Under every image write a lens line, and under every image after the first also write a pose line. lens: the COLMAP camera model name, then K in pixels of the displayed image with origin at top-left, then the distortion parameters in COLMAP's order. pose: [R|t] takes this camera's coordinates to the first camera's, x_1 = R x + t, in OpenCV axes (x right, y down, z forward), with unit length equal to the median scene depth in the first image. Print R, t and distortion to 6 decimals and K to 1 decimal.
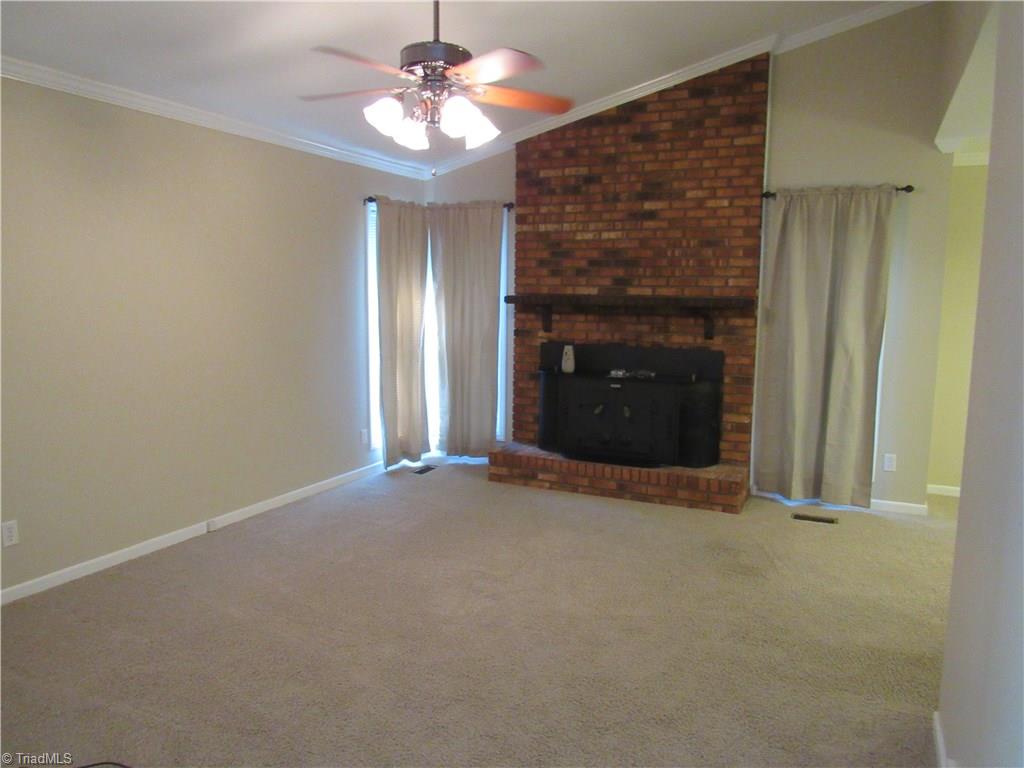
lens RADIAL K [[734.0, 0, 510.2], [0, 734.0, 380.2], [0, 0, 1]] dist [-0.024094, 0.004280]
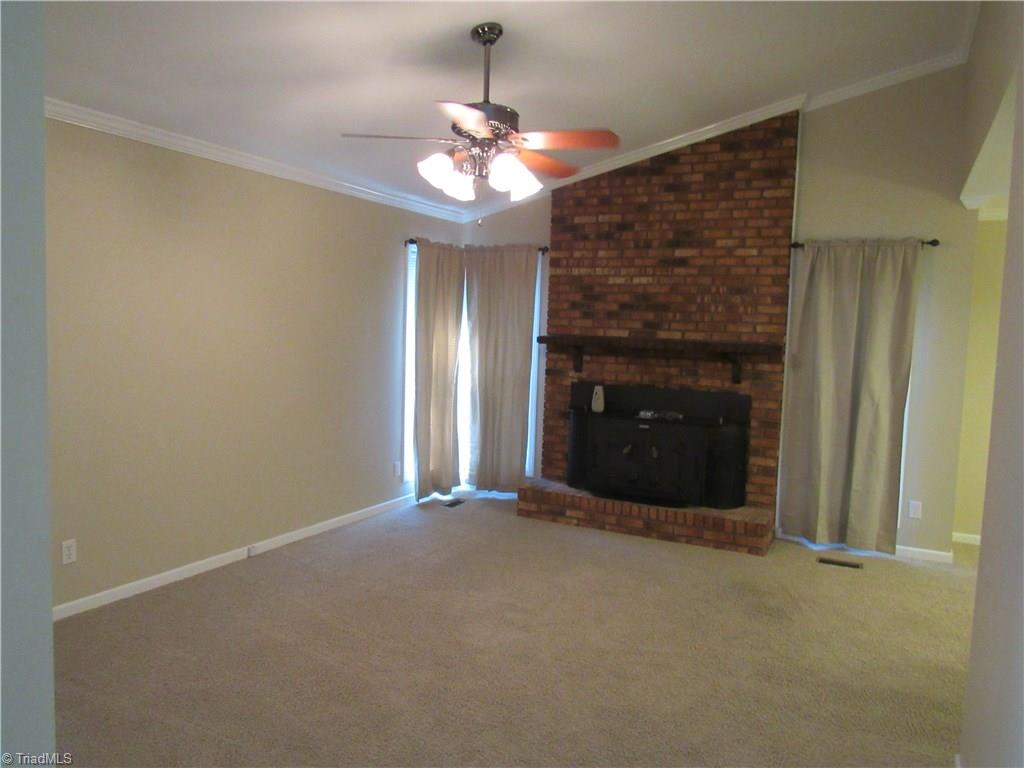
lens RADIAL K [[734.0, 0, 509.4], [0, 734.0, 381.0], [0, 0, 1]] dist [-0.024094, 0.004280]
pose [[0.999170, 0.025294, -0.031937, -0.013440], [-0.026744, 0.998592, -0.045823, -0.003815], [0.030733, 0.046639, 0.998439, -0.032405]]
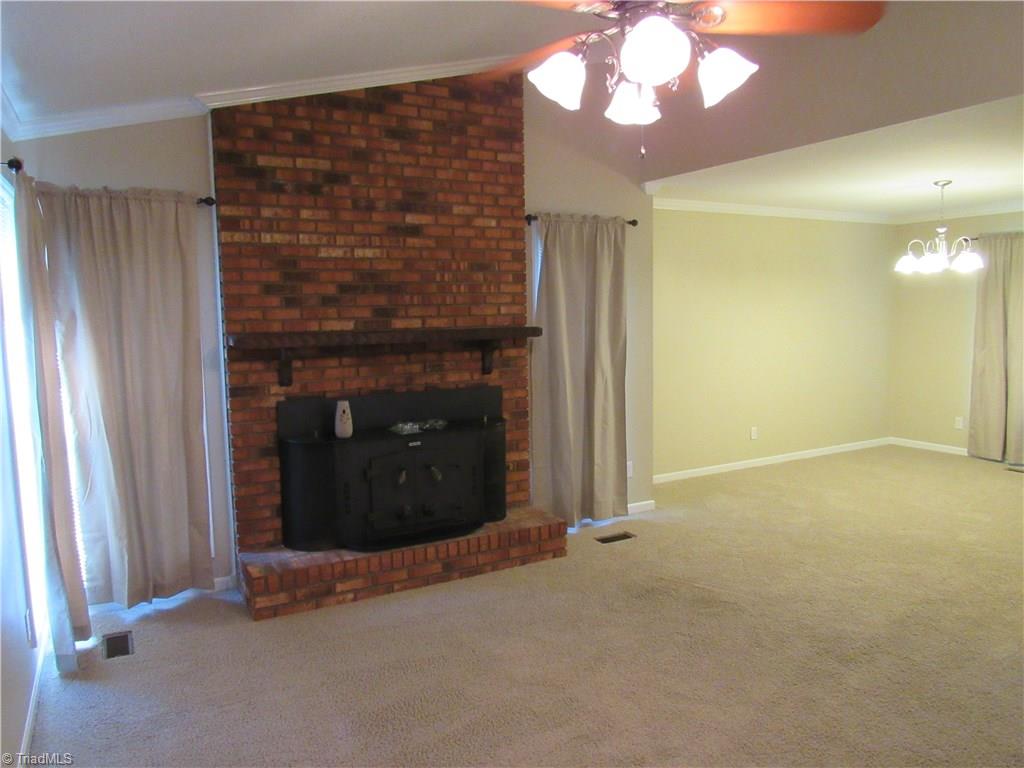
lens RADIAL K [[734.0, 0, 514.6], [0, 734.0, 384.7], [0, 0, 1]] dist [-0.024094, 0.004280]
pose [[0.575141, -0.103398, 0.811493, -0.427694], [0.124891, 0.991450, 0.037812, -0.071609], [-0.808464, 0.079600, 0.583137, 0.445106]]
